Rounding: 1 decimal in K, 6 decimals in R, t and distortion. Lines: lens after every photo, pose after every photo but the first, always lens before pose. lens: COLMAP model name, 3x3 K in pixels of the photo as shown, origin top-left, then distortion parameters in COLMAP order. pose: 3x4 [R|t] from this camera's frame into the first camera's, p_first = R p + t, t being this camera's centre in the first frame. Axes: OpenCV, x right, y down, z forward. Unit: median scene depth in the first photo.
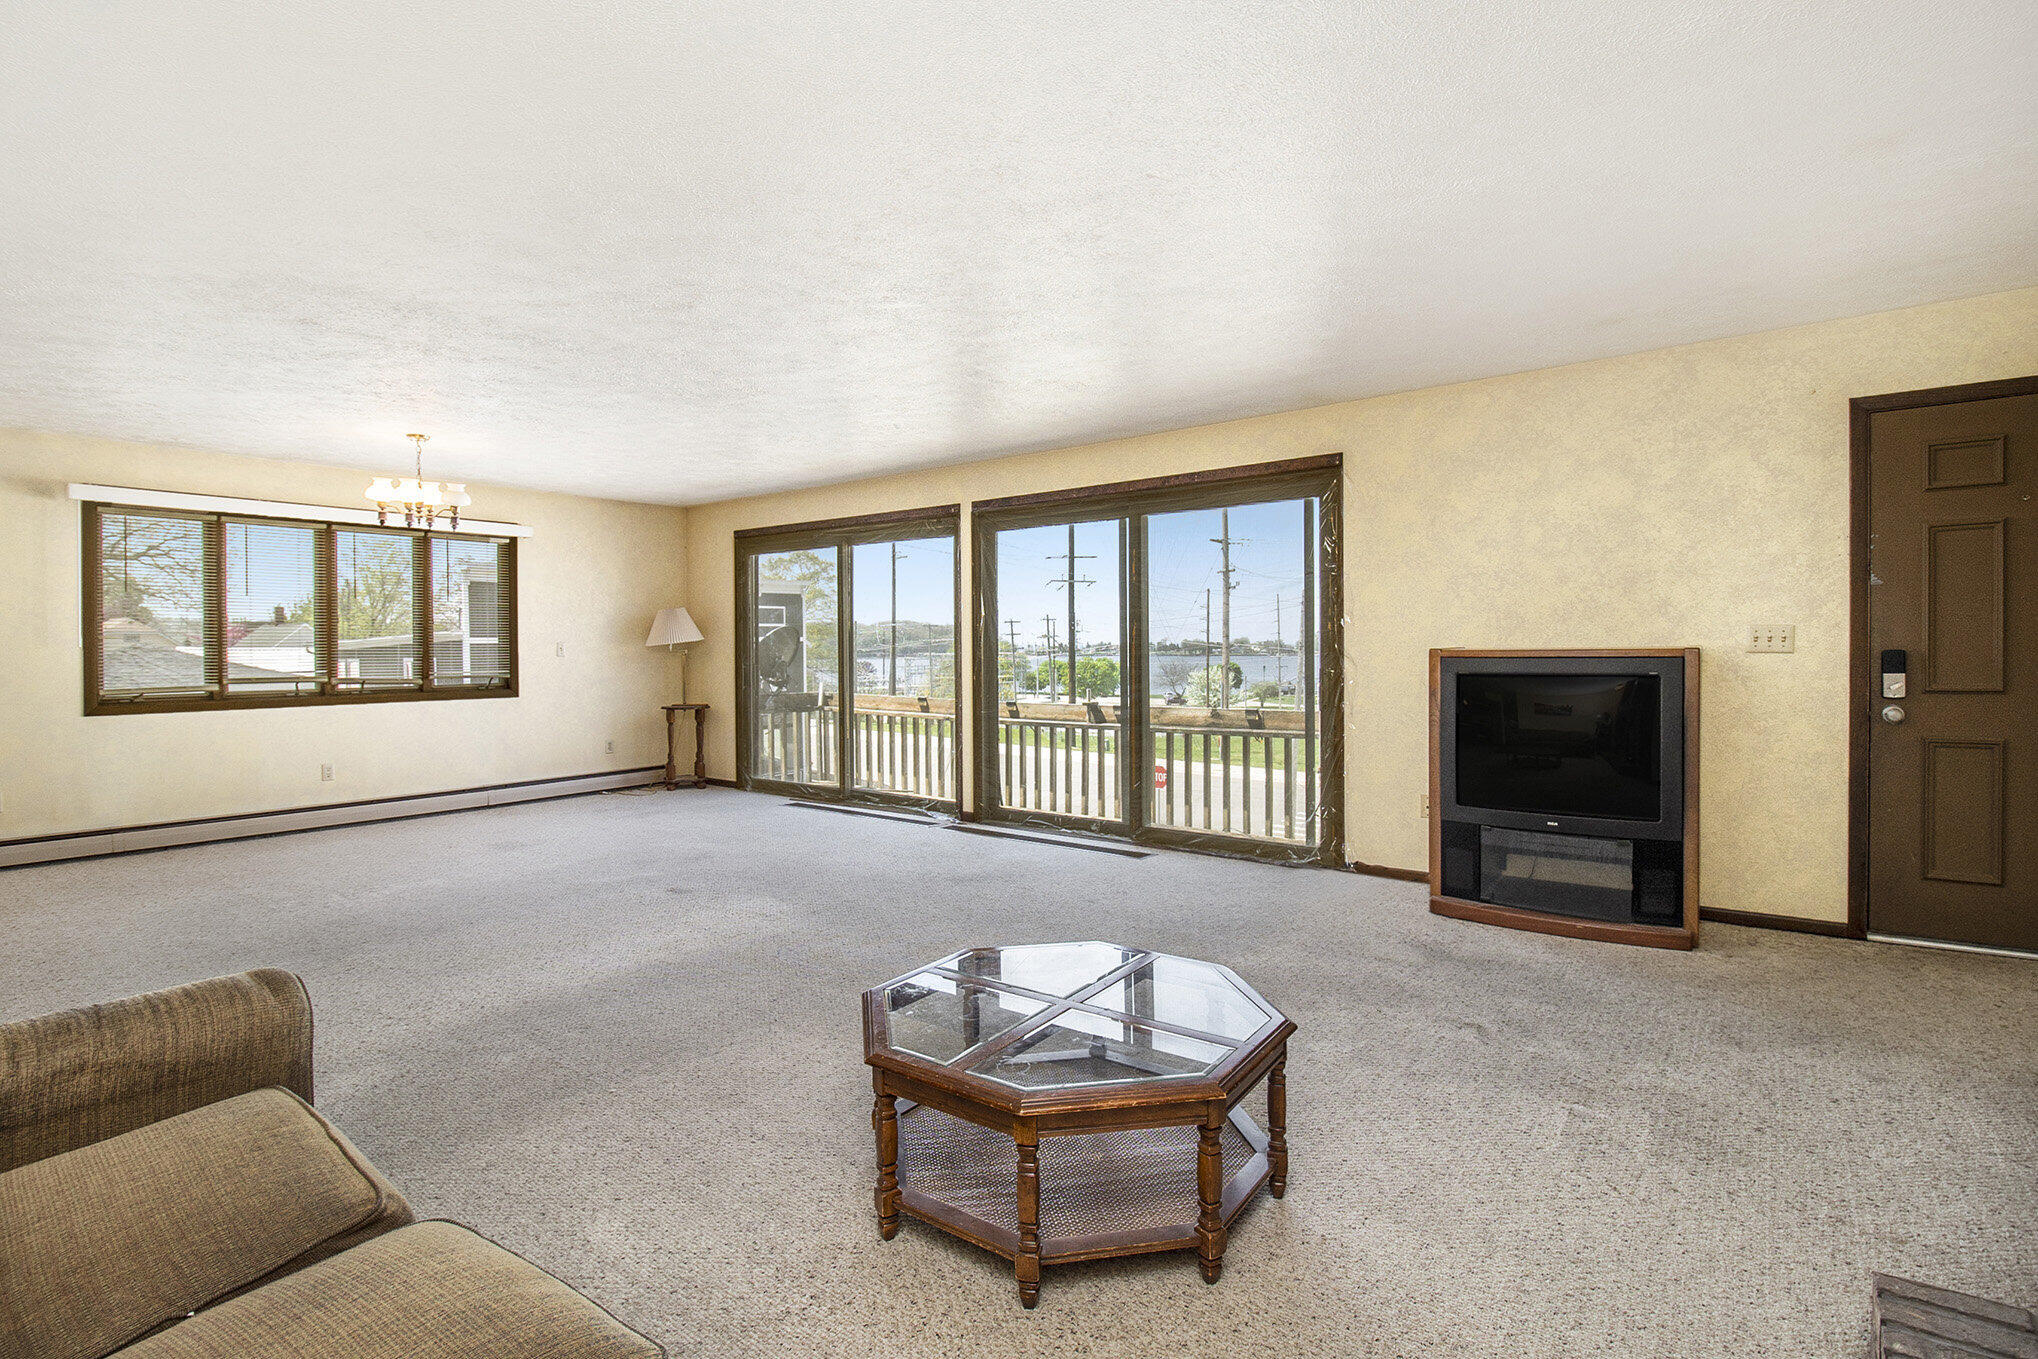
lens RADIAL K [[961.4, 0, 1042.6], [0, 961.4, 639.3], [0, 0, 1]] dist [-0.007890, -0.000727]
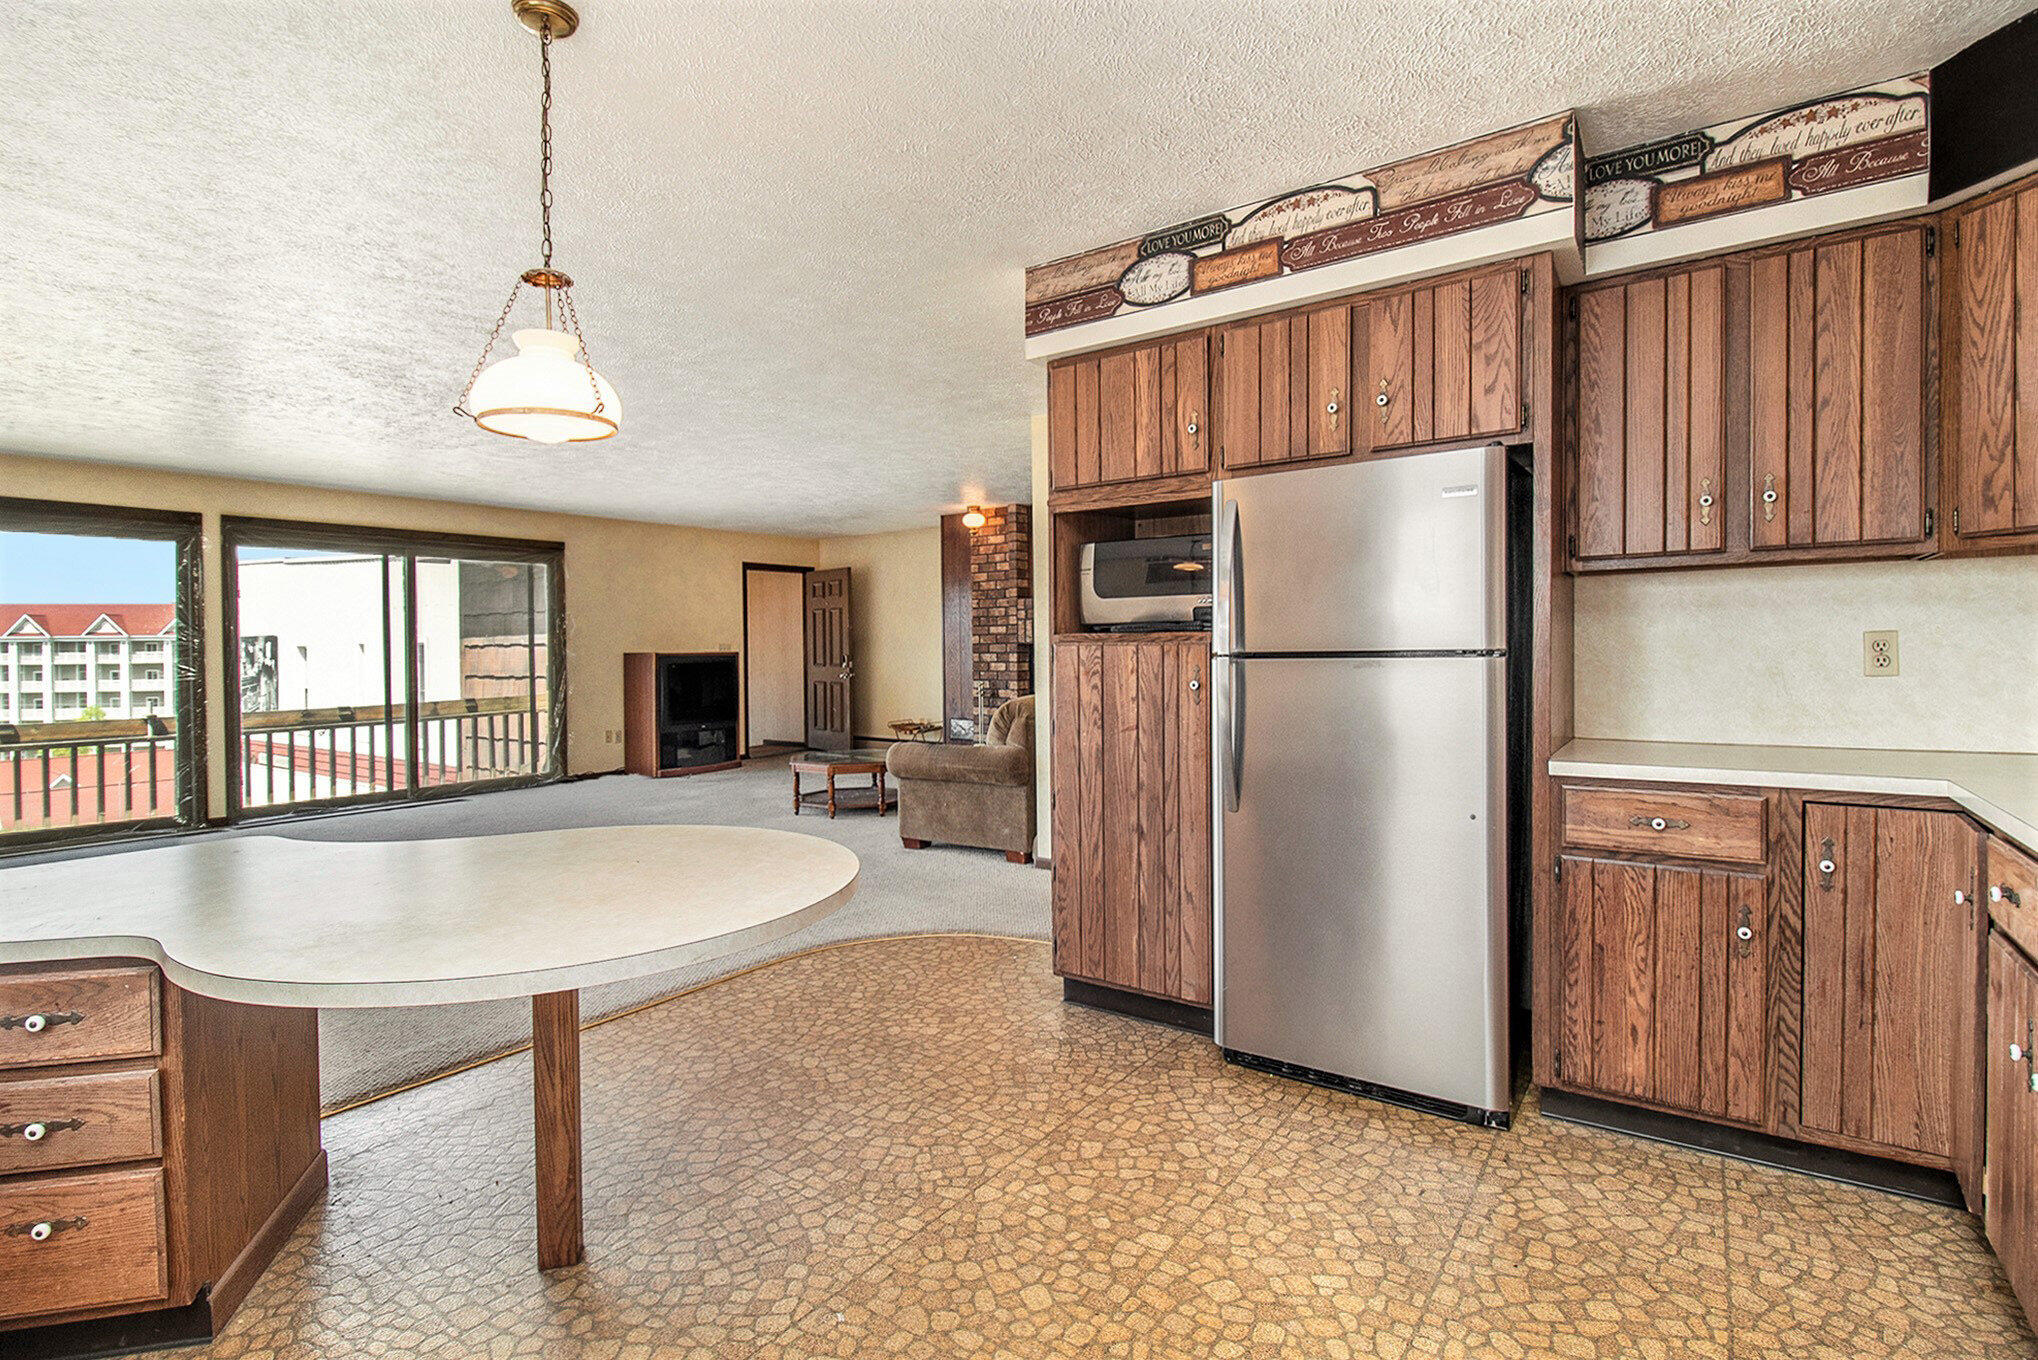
lens RADIAL K [[962.4, 0, 994.2], [0, 962.4, 622.5], [0, 0, 1]] dist [0.003388, 0.000740]
pose [[-0.002085, 0.031986, 0.999486, -0.979916], [0.011470, 0.999423, -0.031960, 0.013750], [-0.999932, 0.011398, -0.002451, 0.157798]]
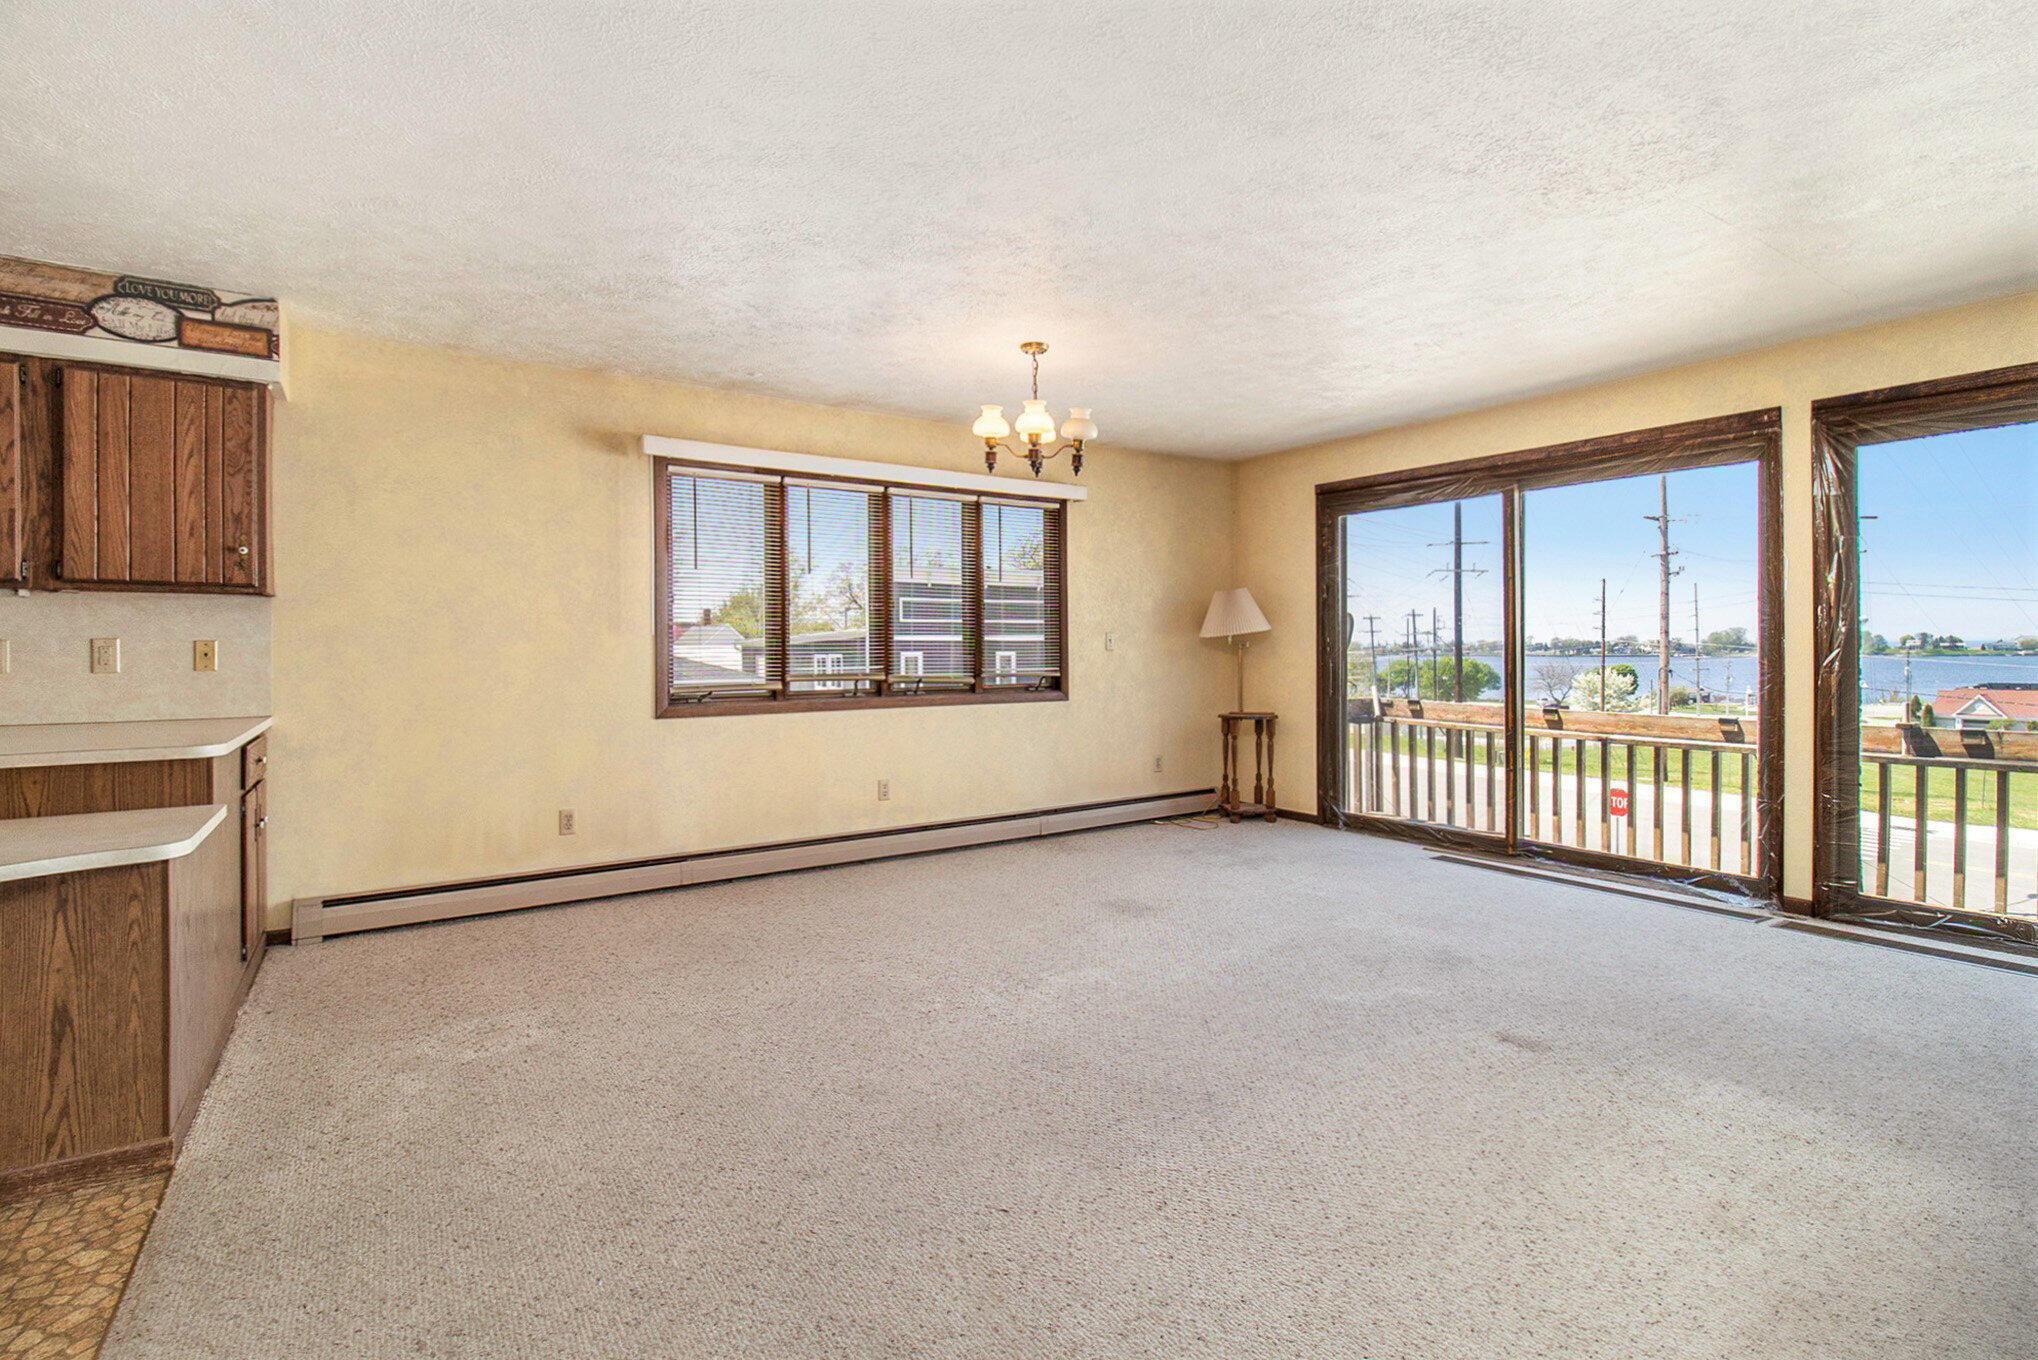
lens RADIAL K [[978.3, 0, 1058.0], [0, 978.3, 653.2], [0, 0, 1]] dist [-0.002017, -0.000290]
pose [[0.949834, 0.003267, -0.312737, -0.299456], [0.001472, 0.999888, 0.014915, 0.008389], [0.312751, -0.014627, 0.949723, 0.221200]]
